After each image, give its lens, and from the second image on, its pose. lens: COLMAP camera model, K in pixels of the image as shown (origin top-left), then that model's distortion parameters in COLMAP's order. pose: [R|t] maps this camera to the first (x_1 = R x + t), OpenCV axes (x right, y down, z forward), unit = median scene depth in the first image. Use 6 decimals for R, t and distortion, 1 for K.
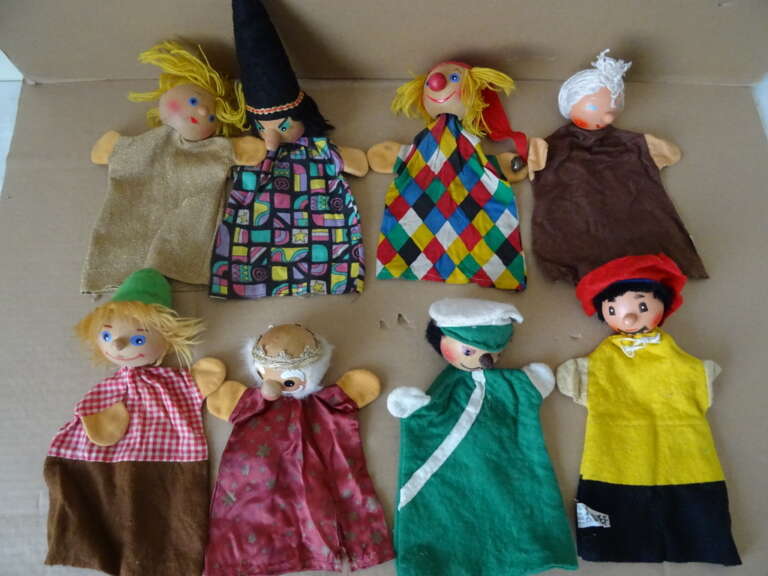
lens RADIAL K [[562.9, 0, 382.5], [0, 562.9, 284.4], [0, 0, 1]] dist [0.006955, -0.004793]
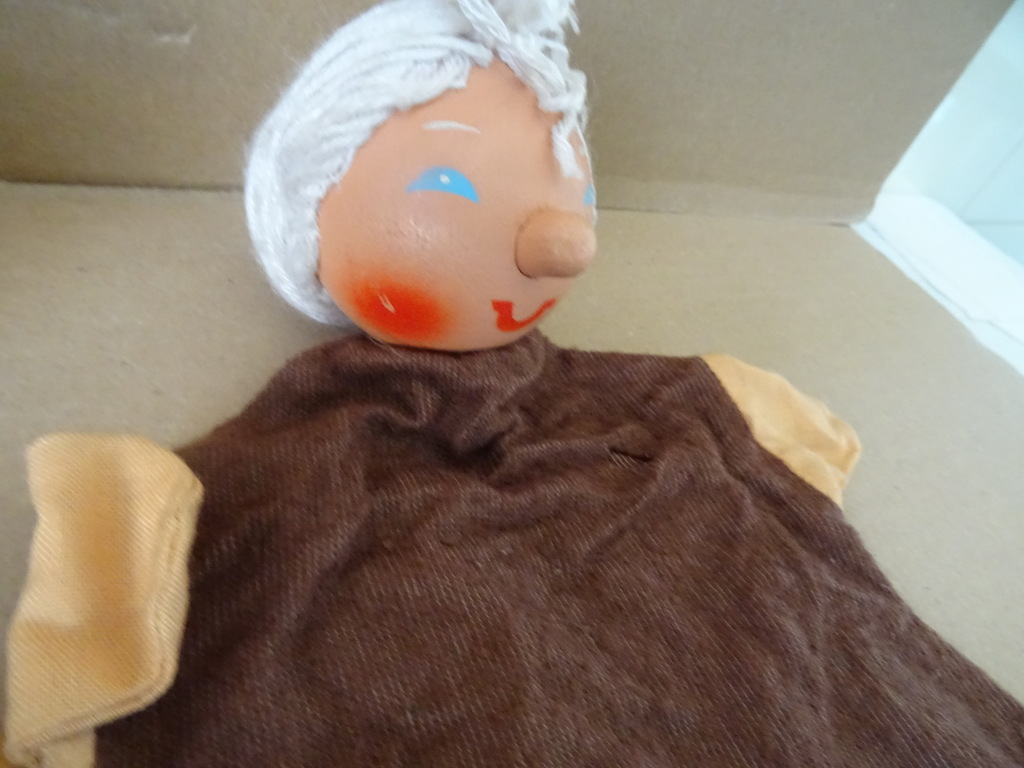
lens RADIAL K [[731.0, 0, 513.3], [0, 731.0, 383.3], [0, 0, 1]] dist [-0.001126, -0.009893]
pose [[0.882420, -0.094022, 0.460972, 0.295958], [0.263562, 0.910429, -0.318831, -0.202595], [-0.389705, 0.402837, 0.828162, 0.864353]]
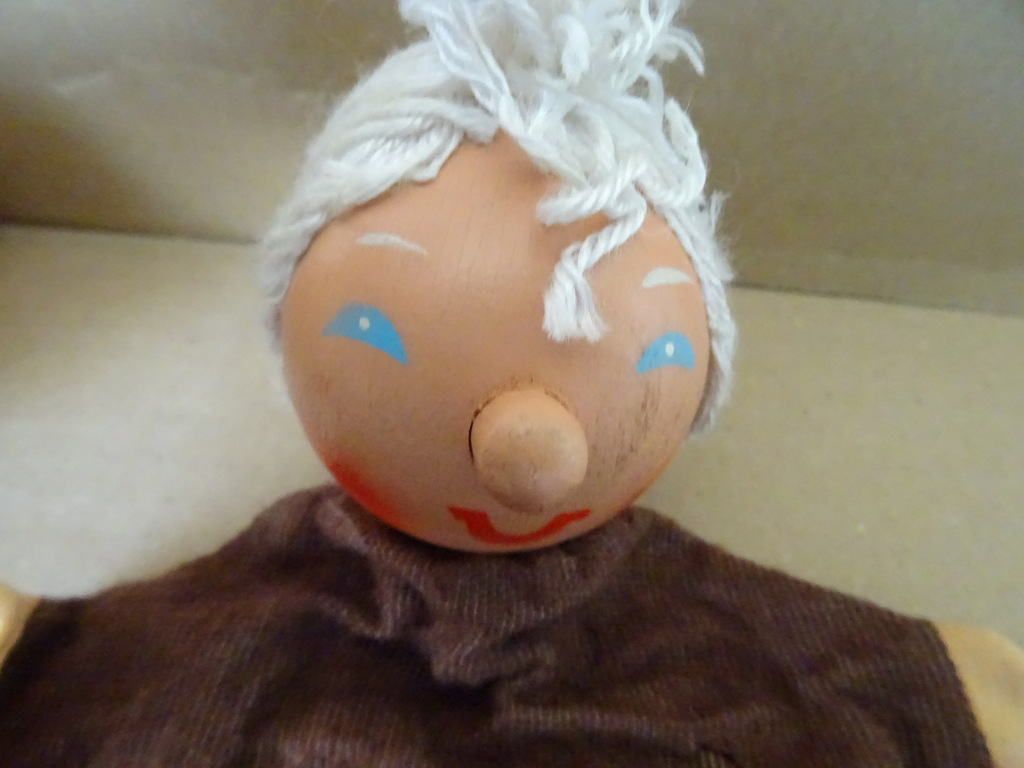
lens RADIAL K [[729.4, 0, 513.6], [0, 729.4, 383.3], [0, 0, 1]] dist [-0.021261, -0.005618]
pose [[0.994881, 0.080254, -0.061418, 0.408588], [-0.097447, 0.922850, -0.372627, -0.265857], [0.026775, 0.376705, 0.925946, 0.900503]]
